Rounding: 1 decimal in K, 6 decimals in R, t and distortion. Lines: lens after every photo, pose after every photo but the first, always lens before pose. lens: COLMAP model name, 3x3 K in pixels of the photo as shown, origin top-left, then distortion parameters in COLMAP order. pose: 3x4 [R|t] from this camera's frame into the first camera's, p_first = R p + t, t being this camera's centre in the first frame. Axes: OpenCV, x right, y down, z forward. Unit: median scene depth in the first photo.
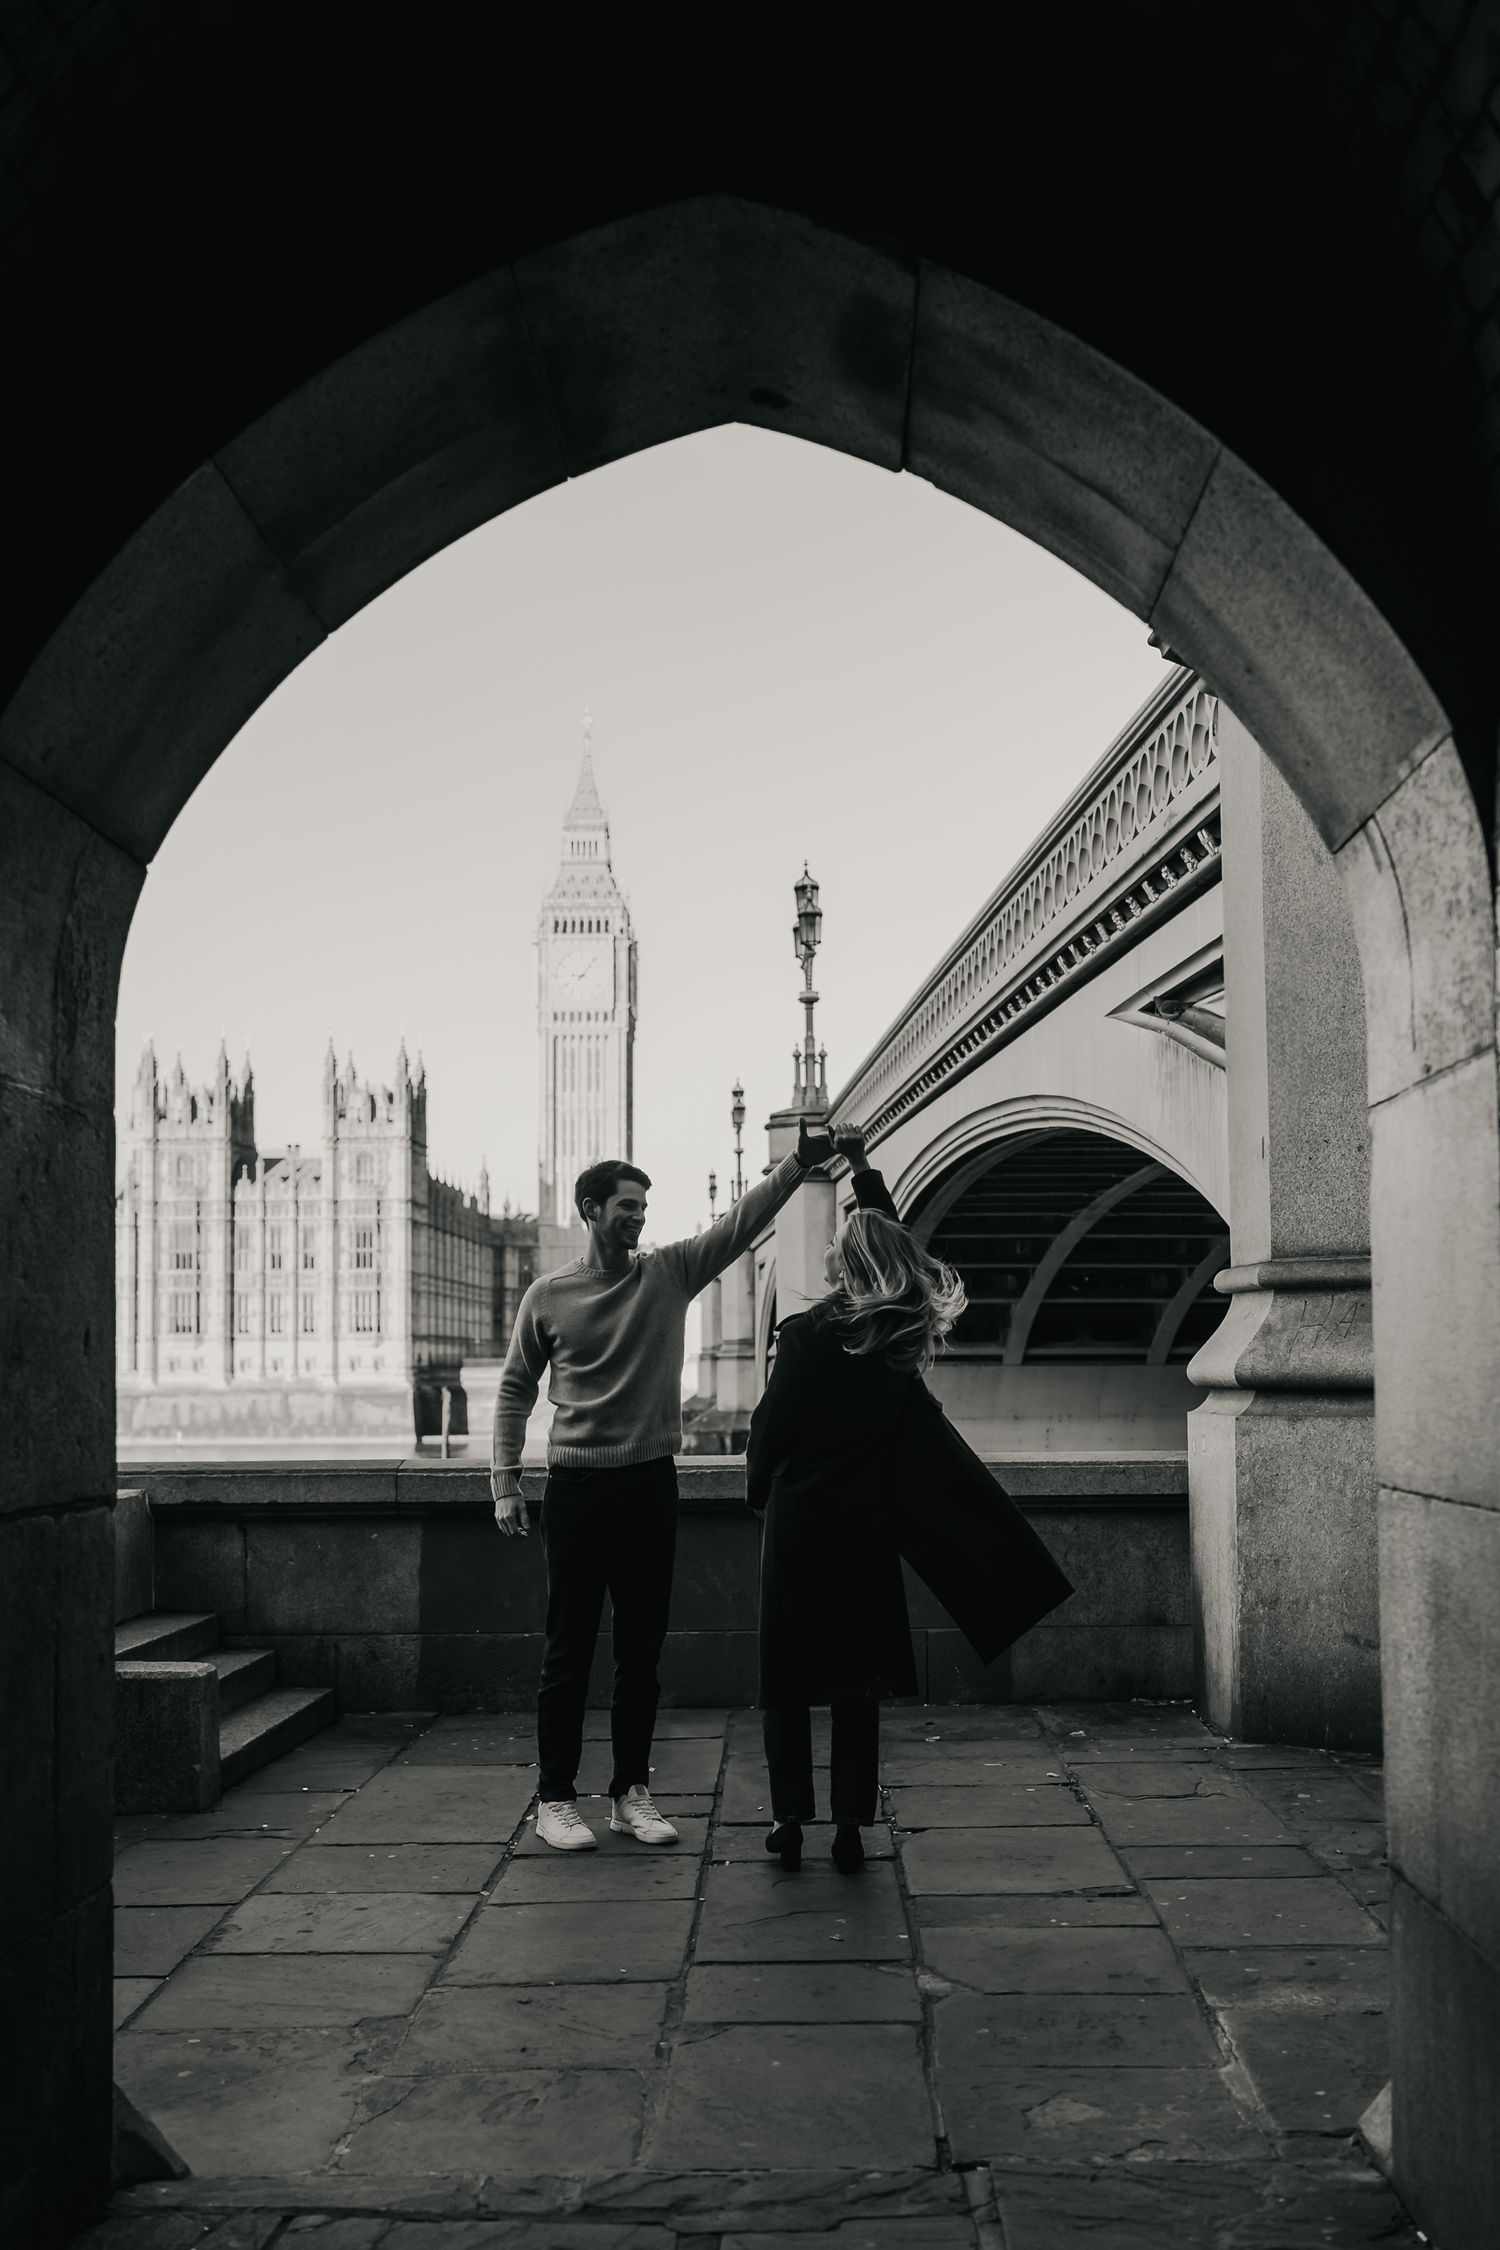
lens RADIAL K [[2861.9, 0, 750.0], [0, 2861.9, 1125.0], [0, 0, 1]] dist [0.012276, -0.037087]
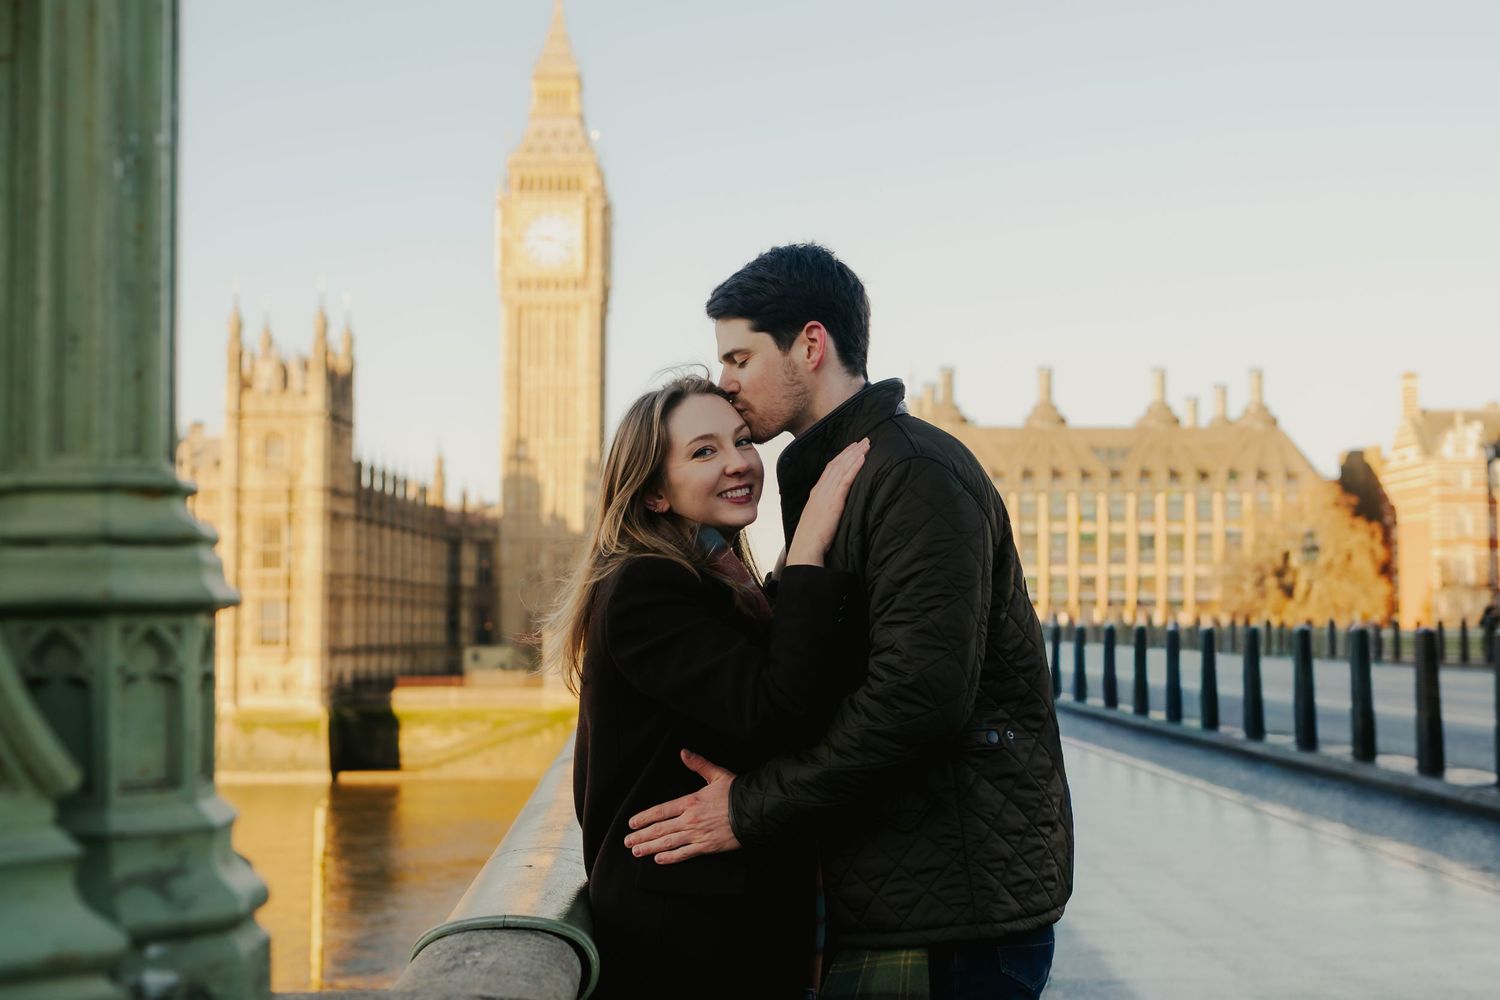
lens RADIAL K [[1950.1, 0, 750.0], [0, 1950.1, 500.0], [0, 0, 1]] dist [-0.043610, -0.045098]
pose [[0.999985, 0.004669, 0.002814, 0.003150], [-0.004759, 0.999445, 0.032963, 0.010428], [-0.002658, -0.032976, 0.999453, 0.431167]]
